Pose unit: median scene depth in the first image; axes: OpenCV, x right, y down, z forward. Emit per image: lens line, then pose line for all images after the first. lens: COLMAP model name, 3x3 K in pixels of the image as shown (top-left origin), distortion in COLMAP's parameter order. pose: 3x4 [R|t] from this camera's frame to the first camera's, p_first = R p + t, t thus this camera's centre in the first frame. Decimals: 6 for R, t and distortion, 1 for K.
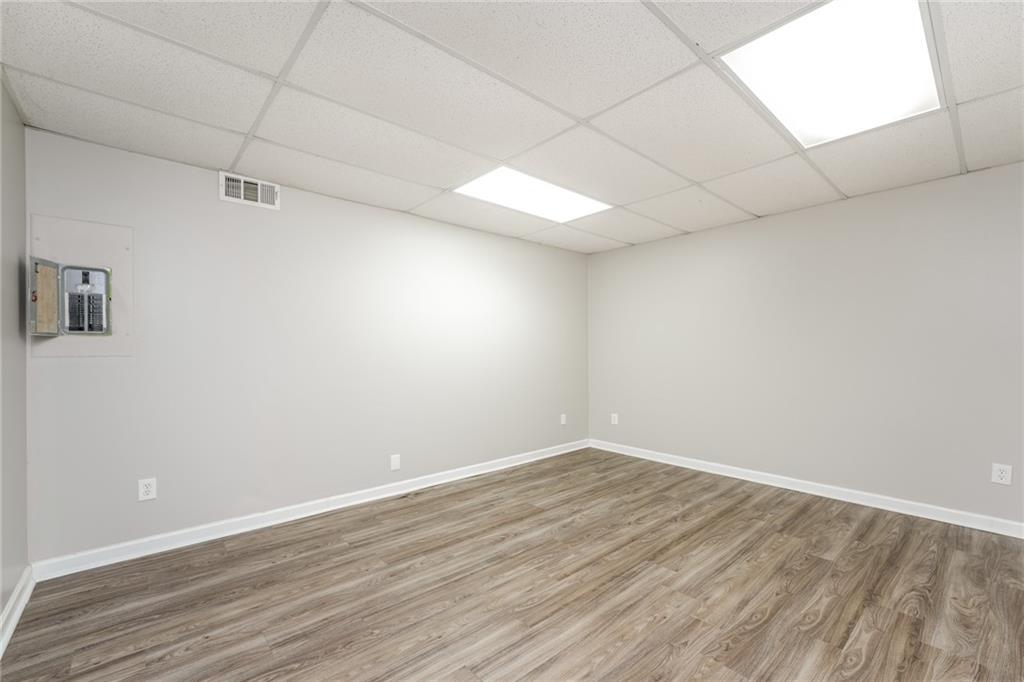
lens RADIAL K [[425.8, 0, 510.9], [0, 425.8, 347.8], [0, 0, 1]] dist [-0.013401, 0.000148]
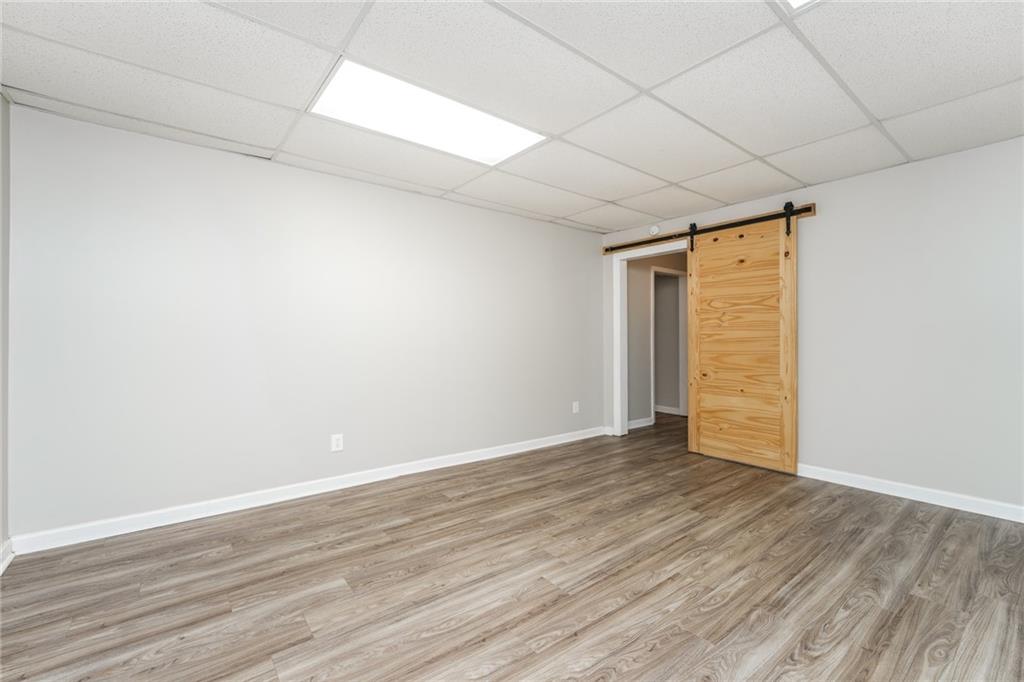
lens RADIAL K [[425.8, 0, 512.5], [0, 425.8, 341.6], [0, 0, 1]] dist [-0.013401, 0.000148]
pose [[-0.997674, 0.007185, 0.067781, 0.403734], [0.006956, 0.999969, -0.003621, 0.053399], [-0.067805, -0.003141, -0.997694, 1.937926]]
